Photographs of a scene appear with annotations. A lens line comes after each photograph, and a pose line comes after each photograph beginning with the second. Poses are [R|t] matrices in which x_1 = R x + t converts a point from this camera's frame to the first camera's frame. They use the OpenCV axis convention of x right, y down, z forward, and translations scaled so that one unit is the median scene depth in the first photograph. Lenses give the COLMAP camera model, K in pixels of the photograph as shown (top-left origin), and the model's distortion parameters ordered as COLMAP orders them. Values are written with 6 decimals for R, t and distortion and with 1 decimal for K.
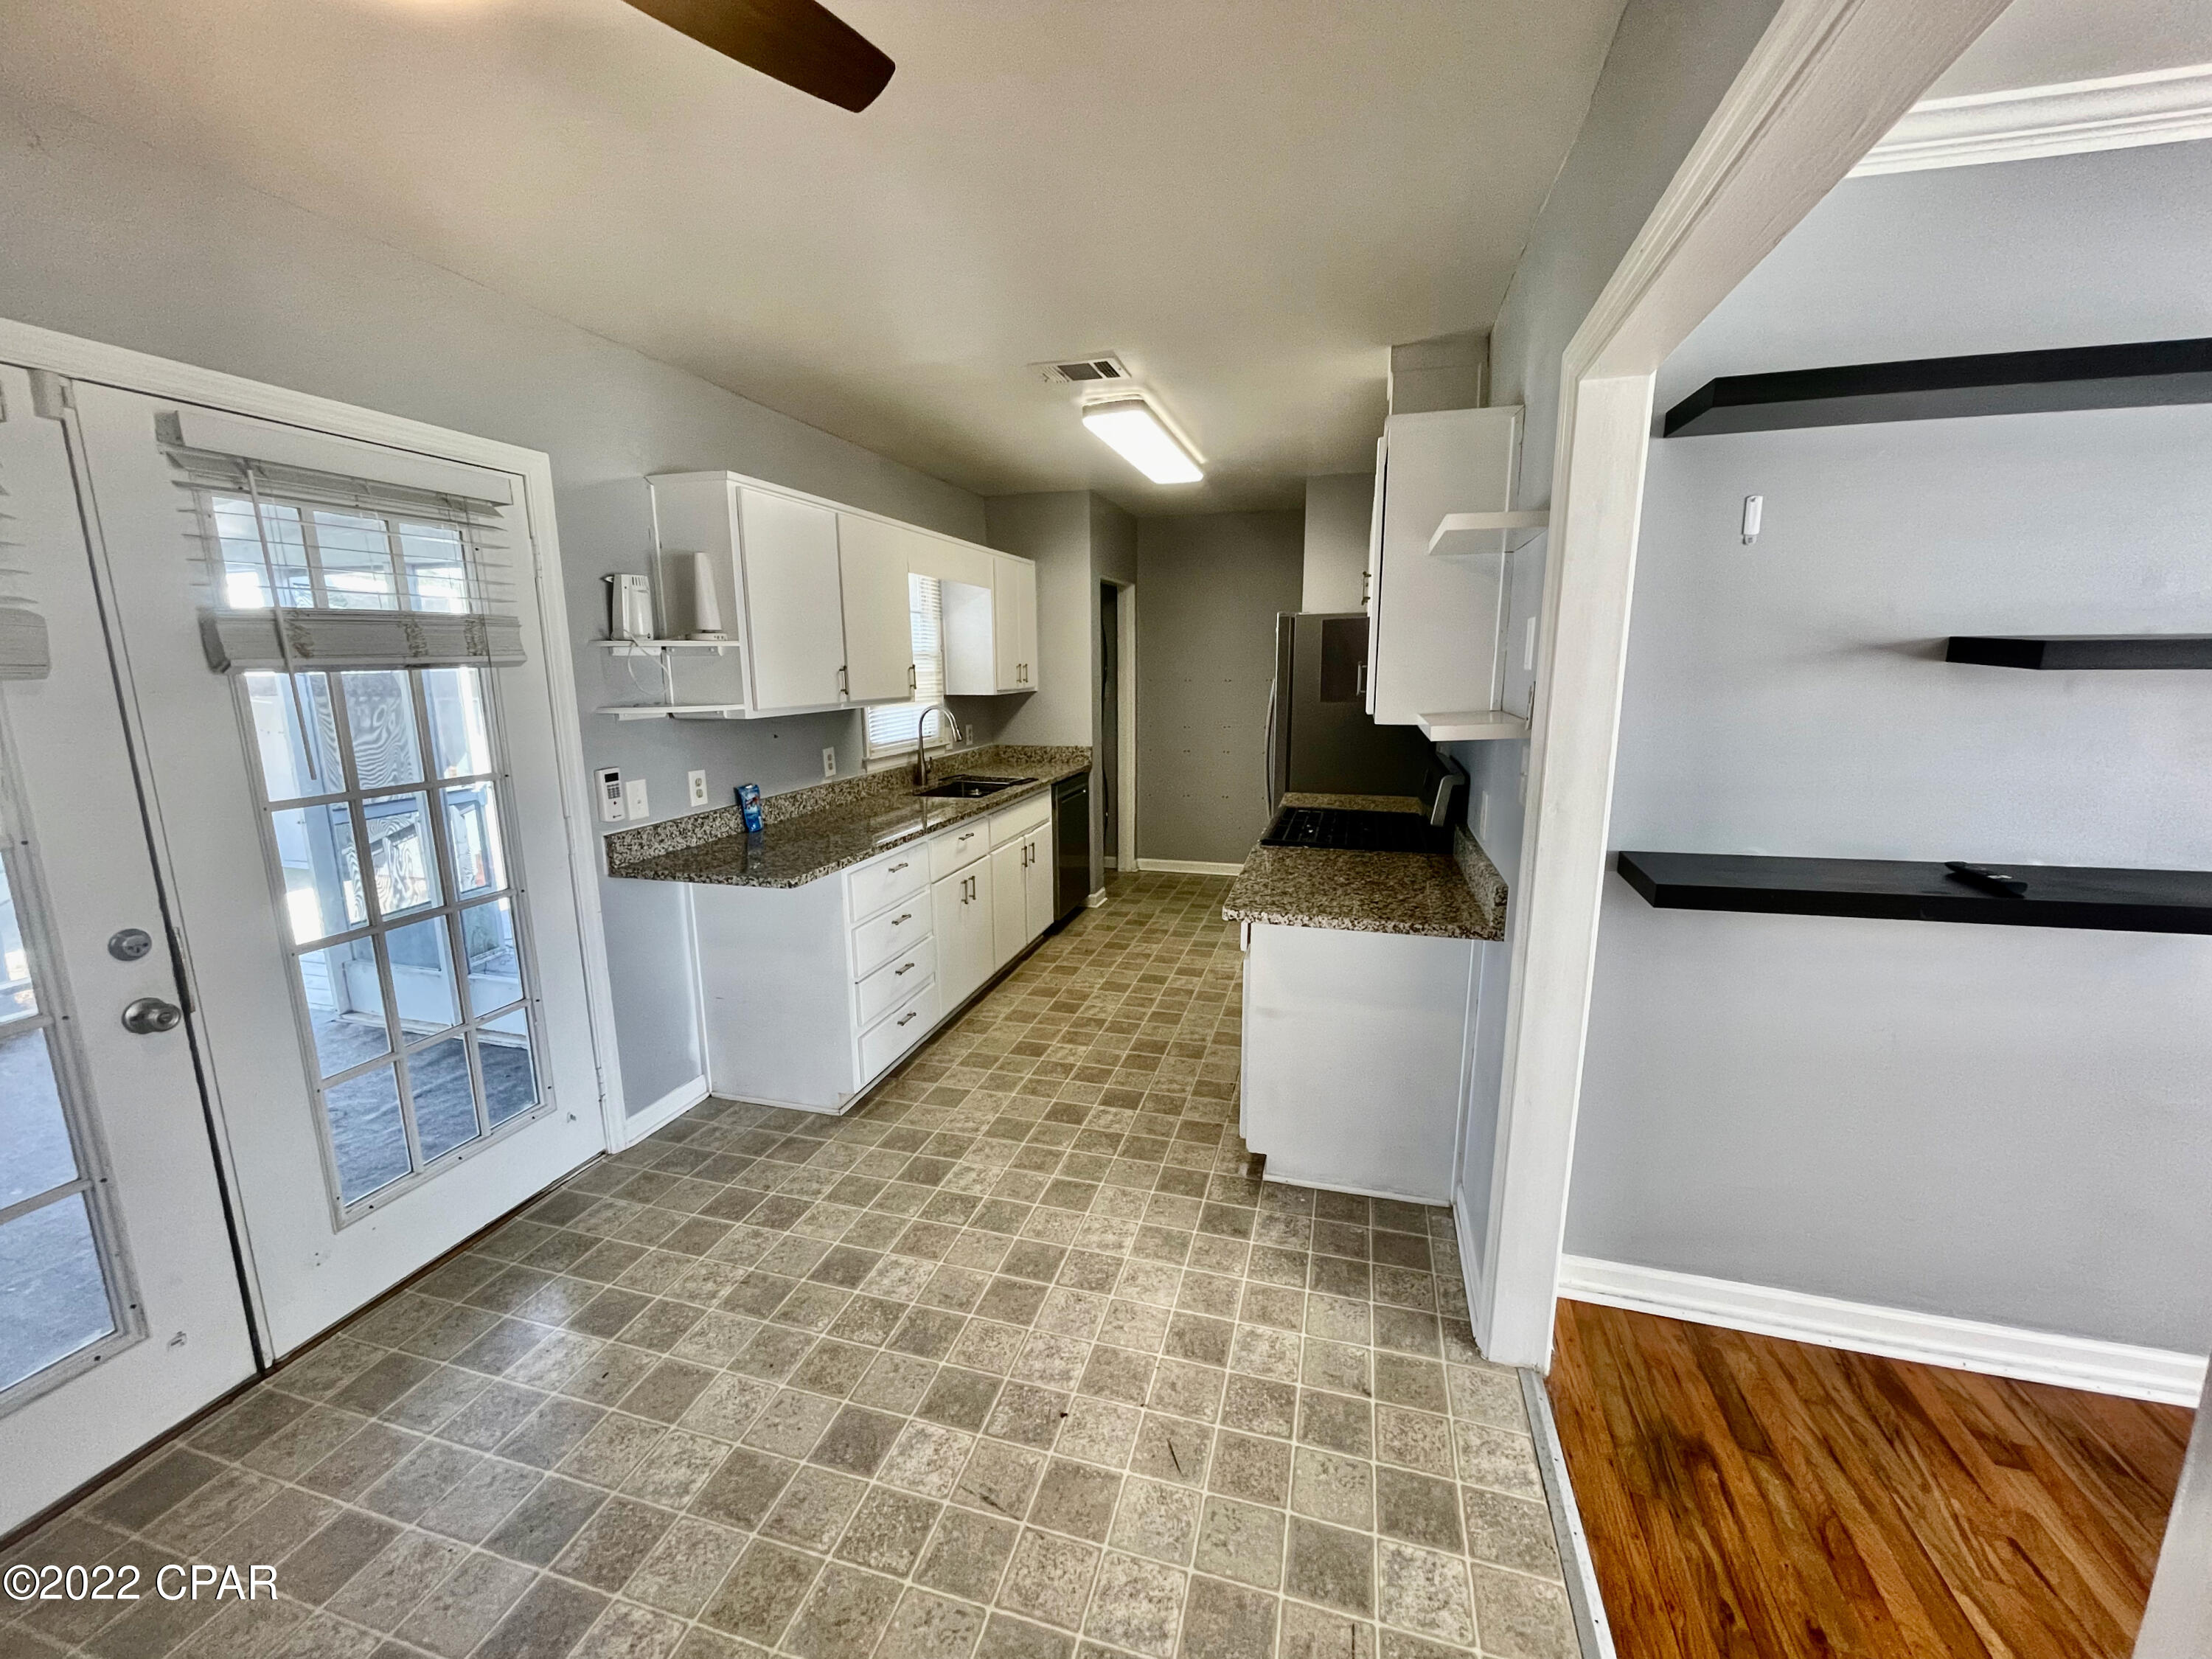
lens RADIAL K [[888.4, 0, 1106.0], [0, 888.4, 829.5], [0, 0, 1]] dist [-0.000259, -0.000017]
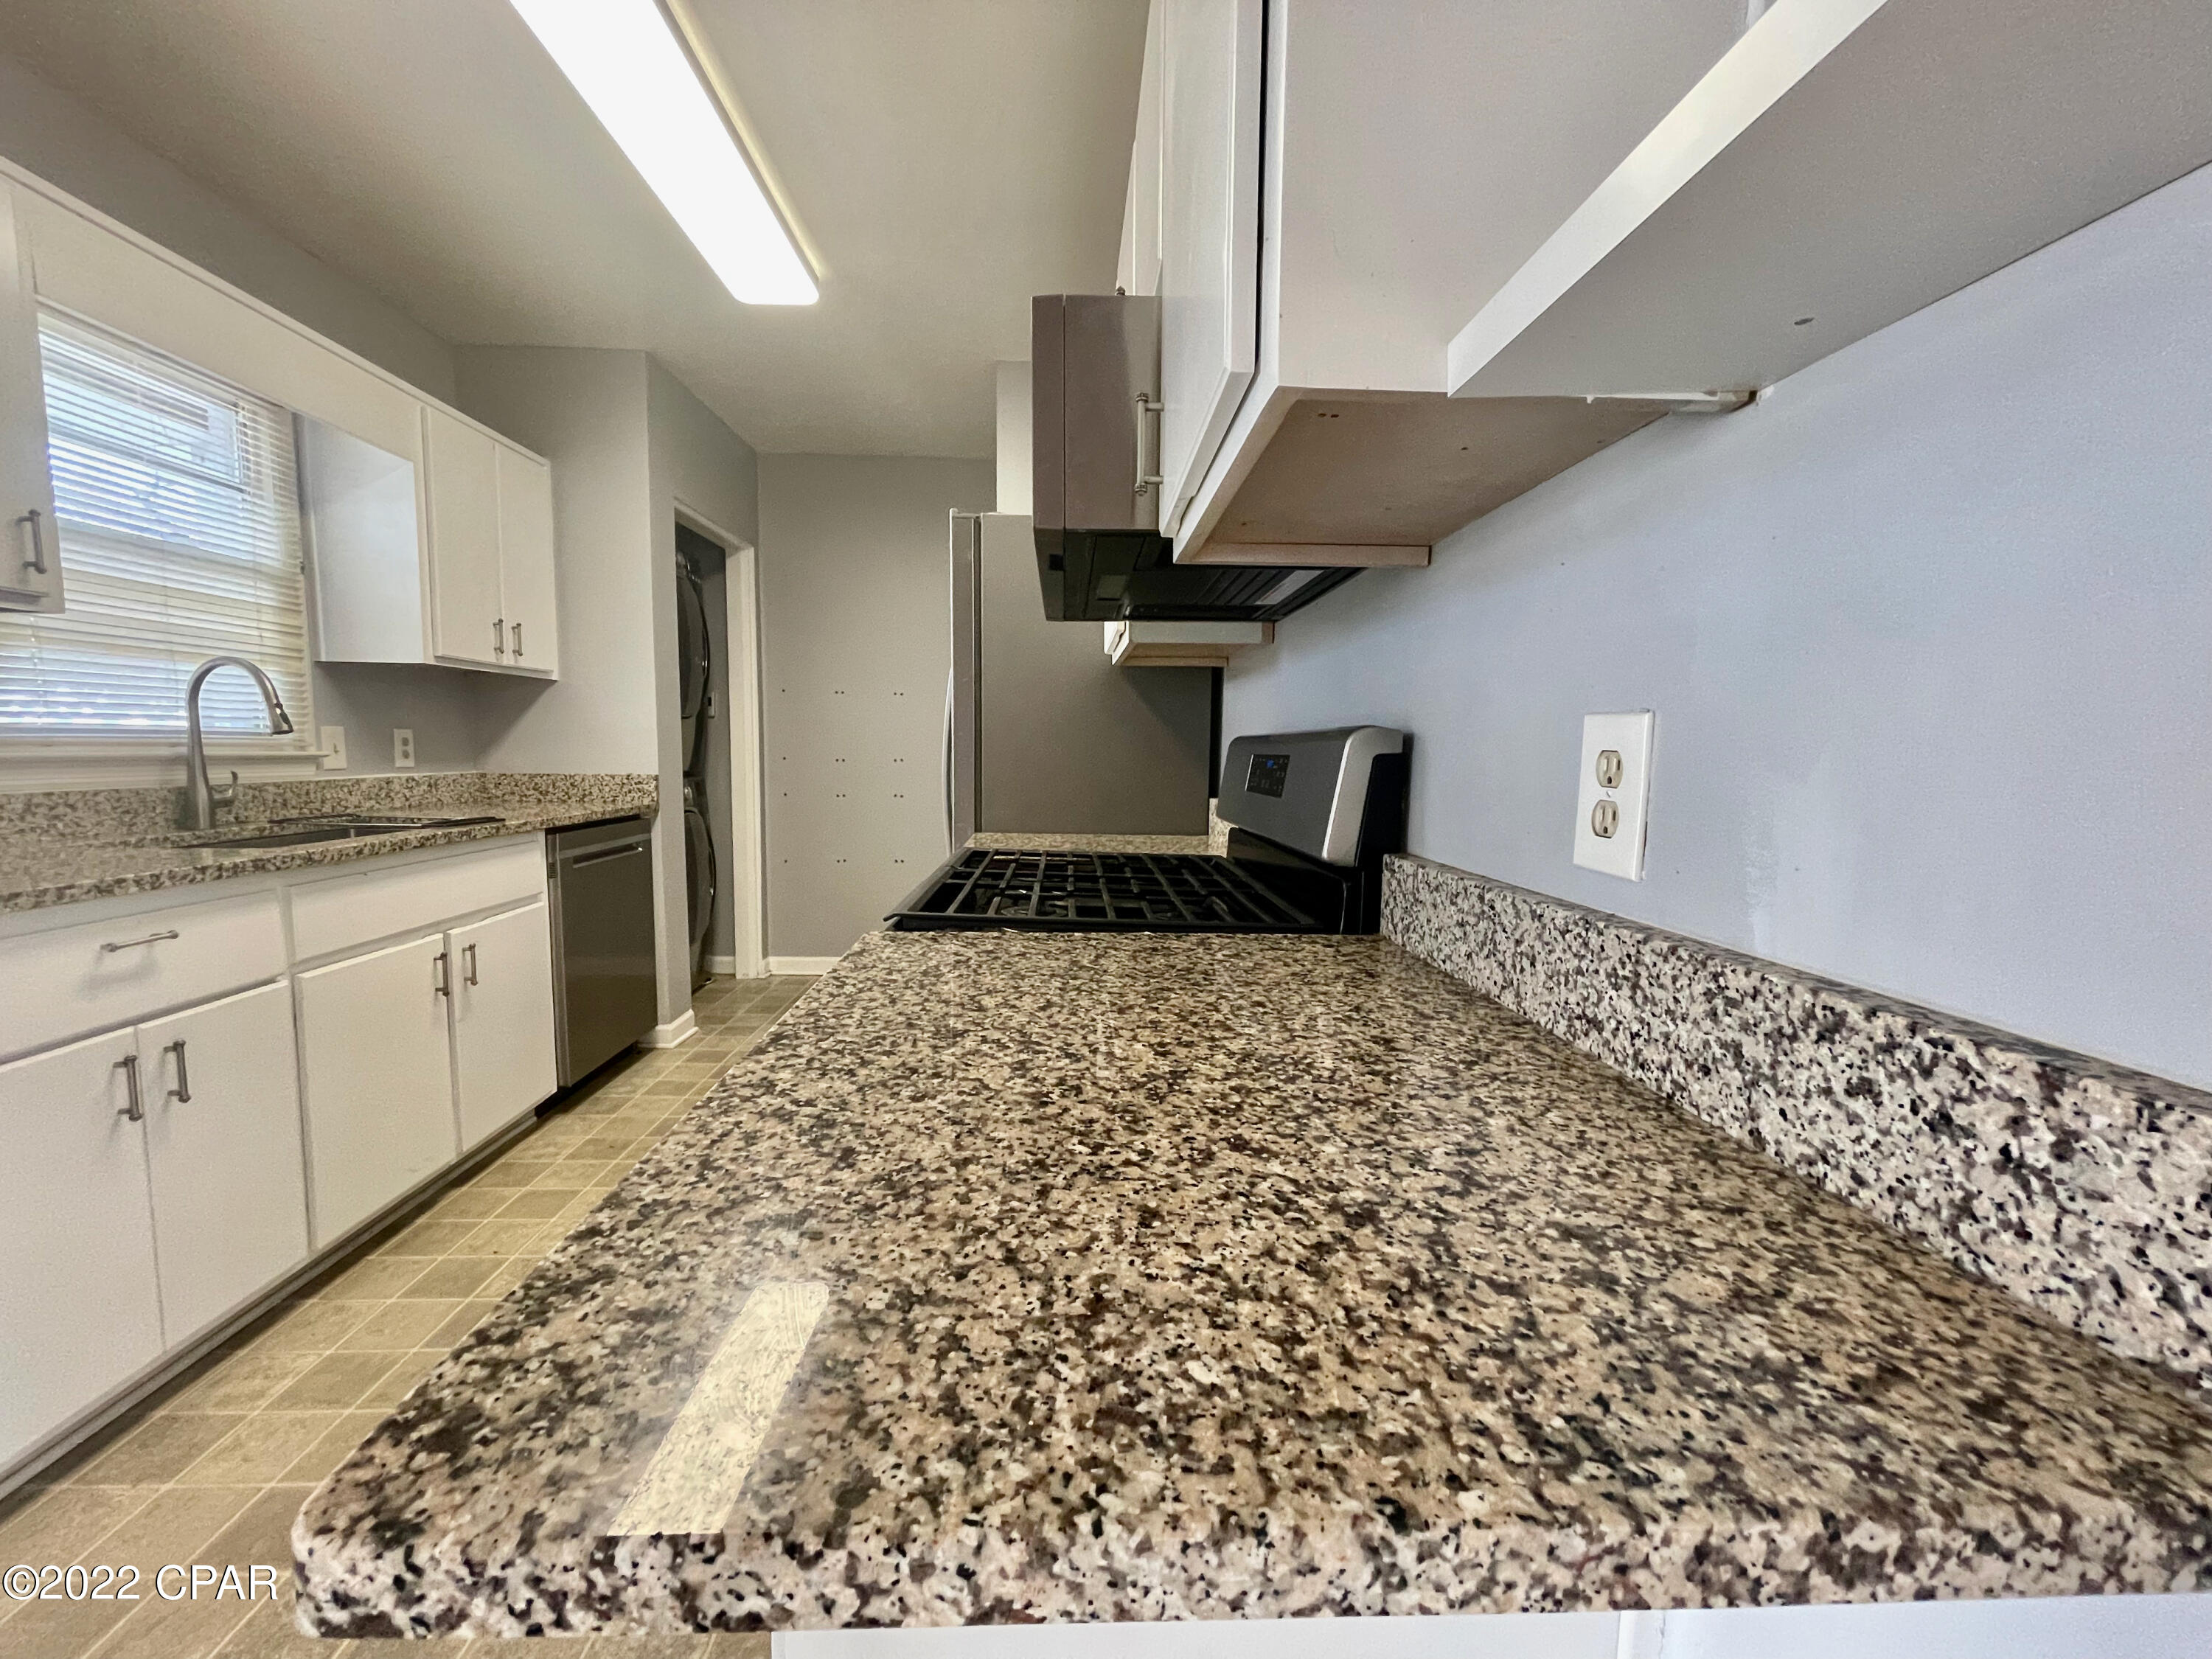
lens RADIAL K [[888.4, 0, 1106.0], [0, 888.4, 829.5], [0, 0, 1]] dist [-0.000259, -0.000017]
pose [[0.947630, -0.006483, 0.319305, 0.085164], [0.035622, 0.995701, -0.085503, 0.006038], [-0.317378, 0.092399, 0.943787, 0.372067]]
